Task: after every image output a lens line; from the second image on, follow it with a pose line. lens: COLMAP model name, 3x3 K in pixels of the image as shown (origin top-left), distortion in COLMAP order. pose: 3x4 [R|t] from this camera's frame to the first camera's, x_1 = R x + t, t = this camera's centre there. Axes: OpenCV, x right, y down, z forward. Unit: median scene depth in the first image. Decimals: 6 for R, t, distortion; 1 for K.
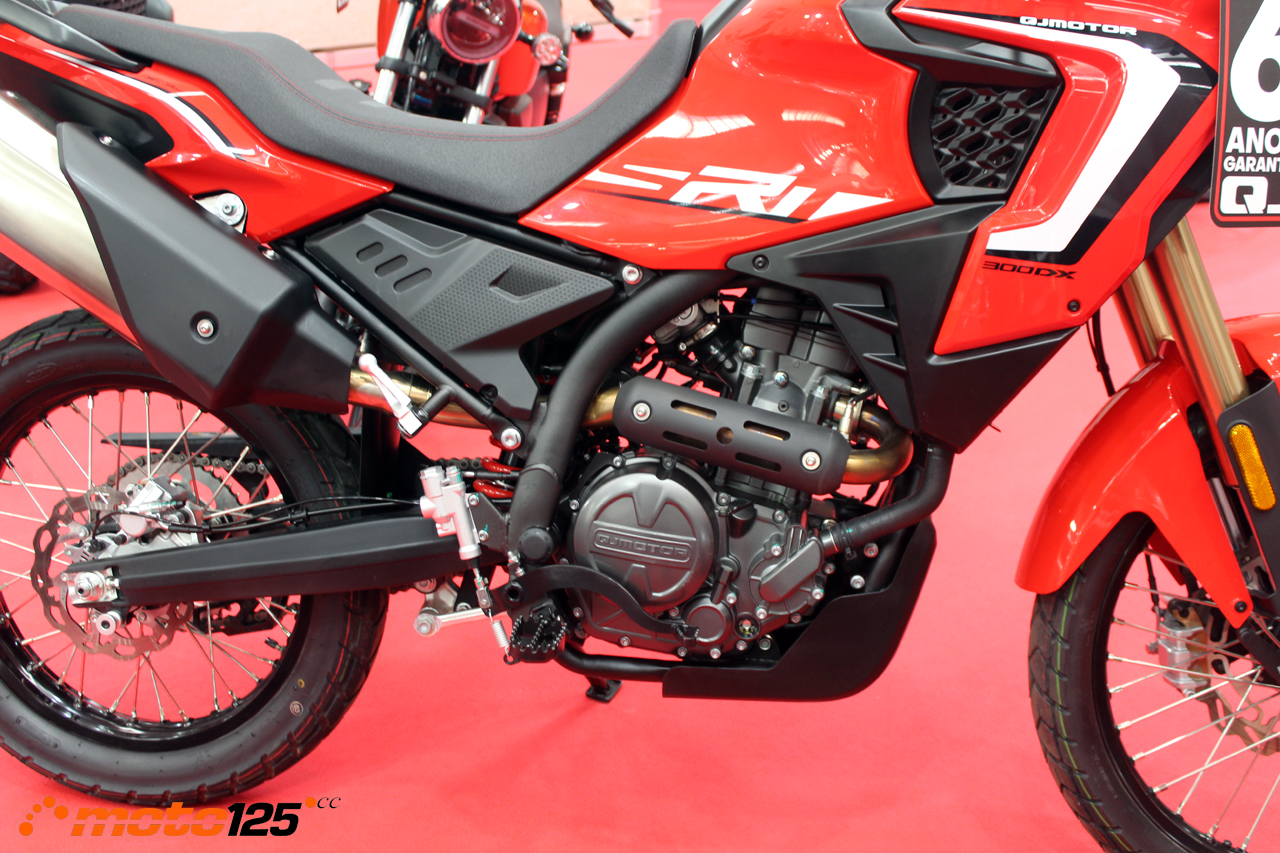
lens RADIAL K [[1344.6, 0, 625.0], [0, 1344.6, 435.9], [0, 0, 1]] dist [-0.125601, 0.129098]
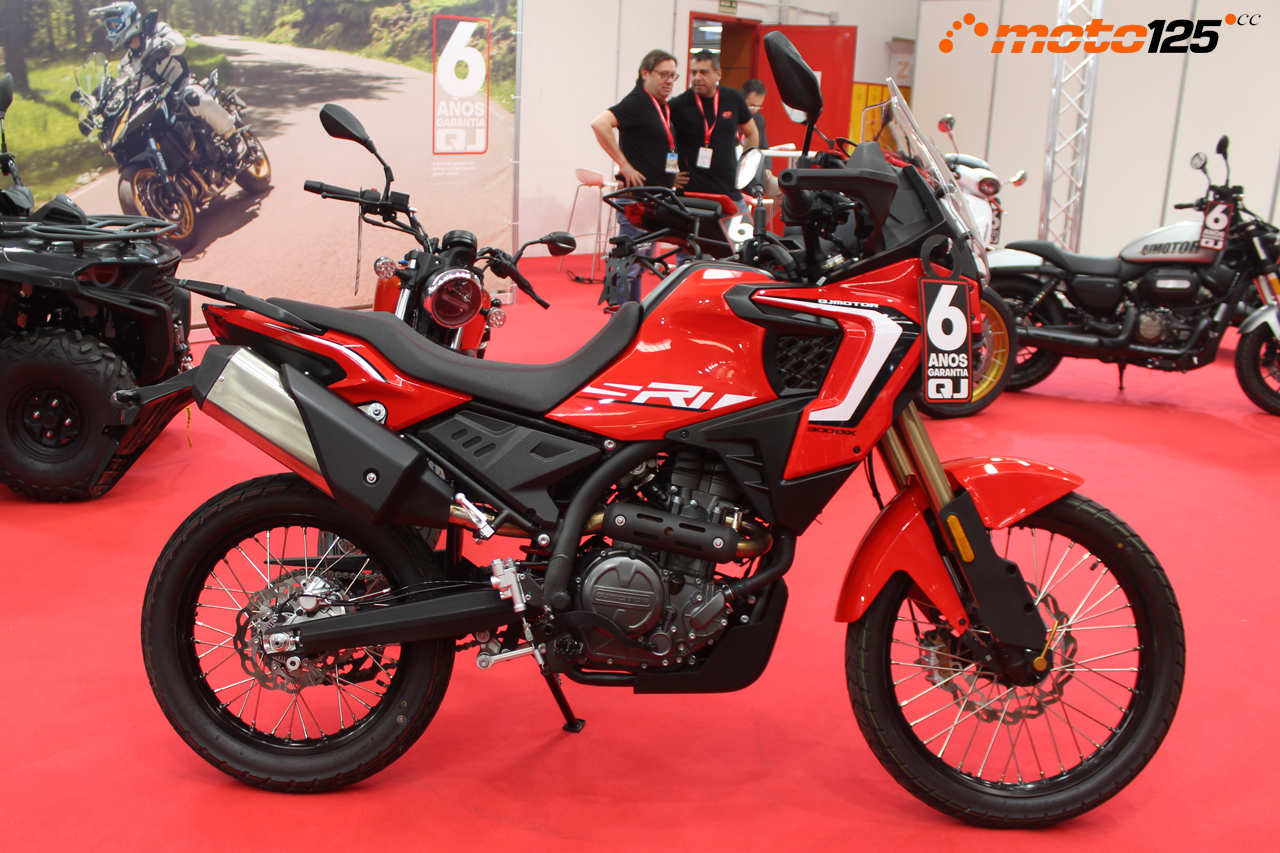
lens RADIAL K [[1204.8, 0, 524.3], [0, 1204.8, 457.3], [0, 0, 1]] dist [-0.197324, 0.222916]
pose [[0.998509, -0.022798, 0.049603, -0.184812], [0.030655, 0.986000, -0.163905, 0.150762], [-0.045172, 0.165181, 0.985228, -0.545092]]
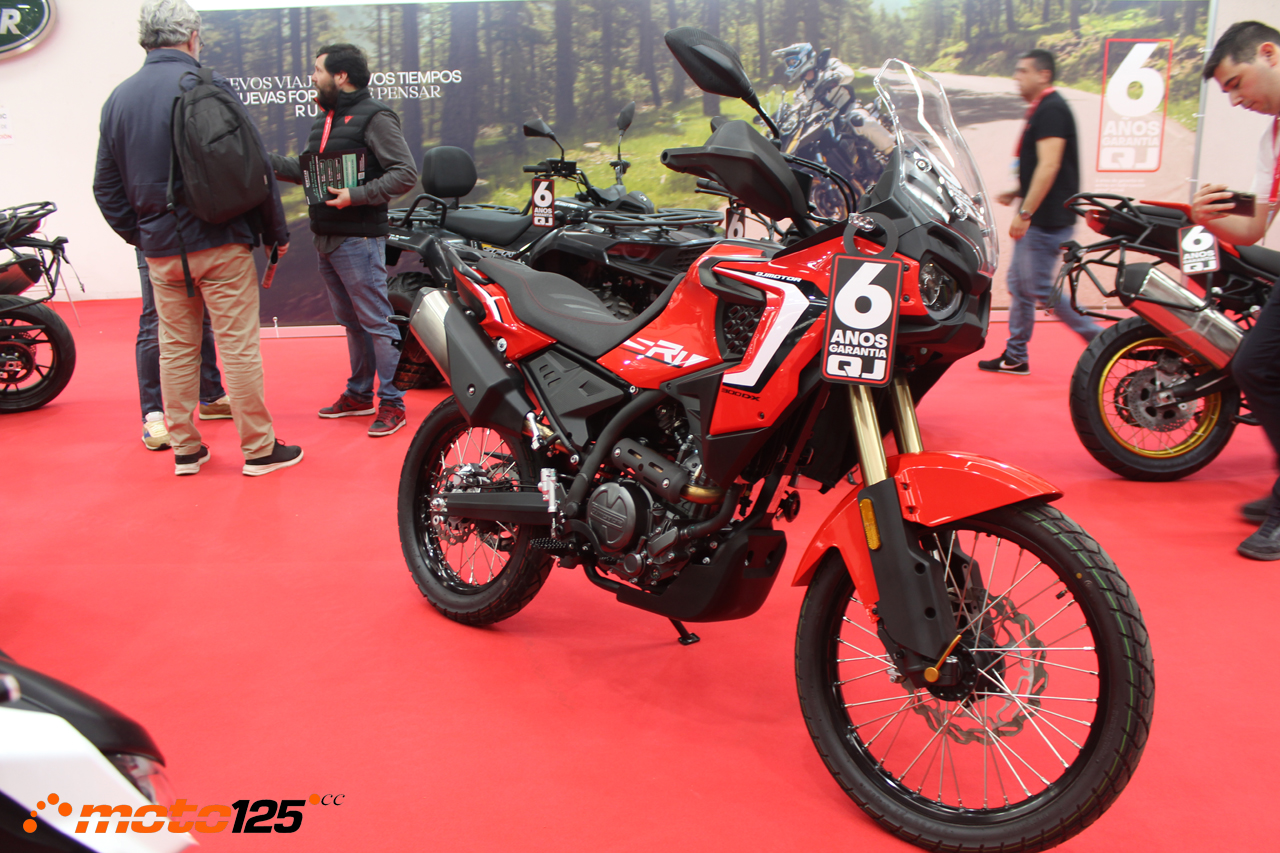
lens RADIAL K [[1023.4, 0, 640.0], [0, 1023.4, 426.5], [0, 0, 1]] dist [-0.146677, 0.125629]
pose [[0.811148, 0.119532, -0.572496, 0.927035], [-0.218860, 0.969805, -0.107607, 0.104134], [0.542346, 0.212582, 0.812816, -0.277053]]
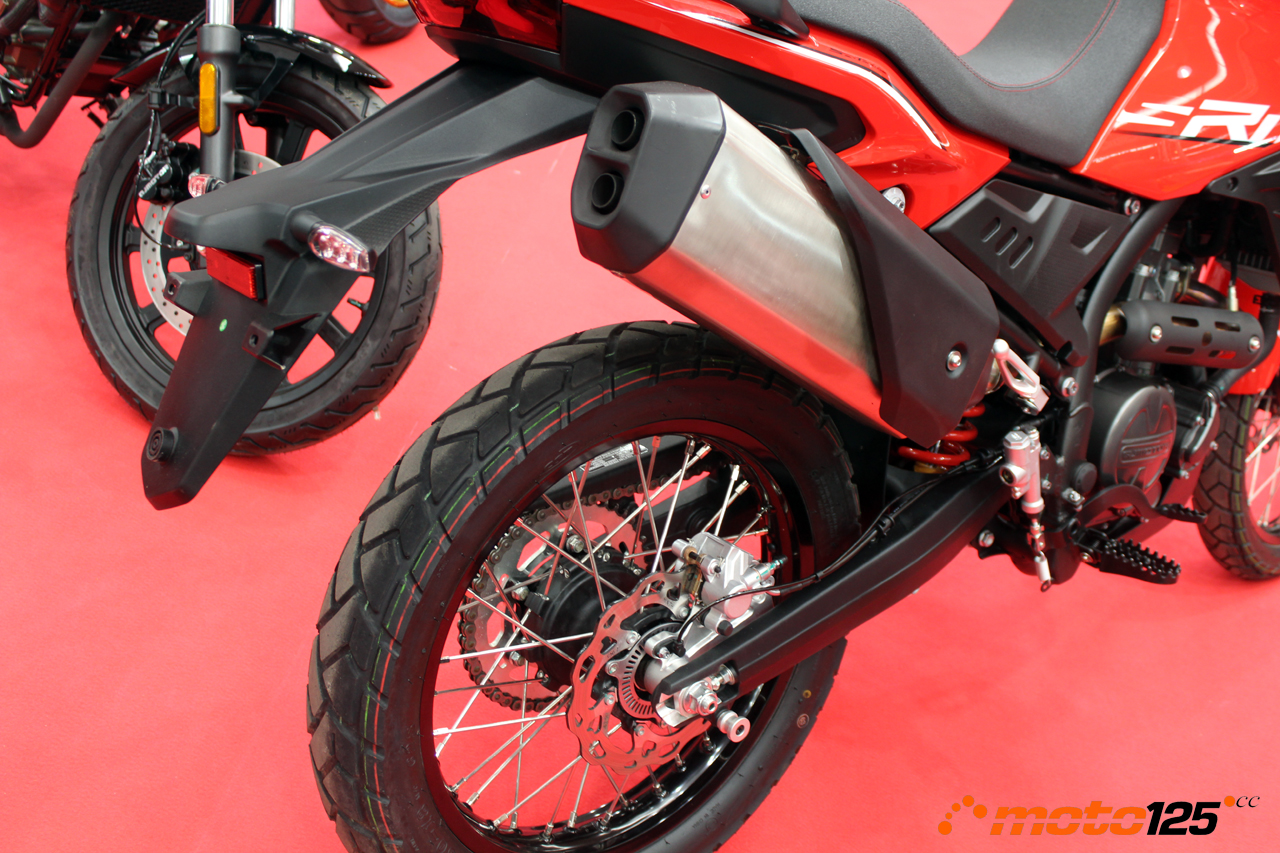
lens RADIAL K [[1344.6, 0, 625.0], [0, 1344.6, 435.9], [0, 0, 1]] dist [-0.125601, 0.129098]
pose [[0.710195, -0.287820, 0.642482, -0.980006], [0.121127, 0.948956, 0.291222, -0.296162], [-0.693507, -0.129002, 0.708807, 0.519330]]
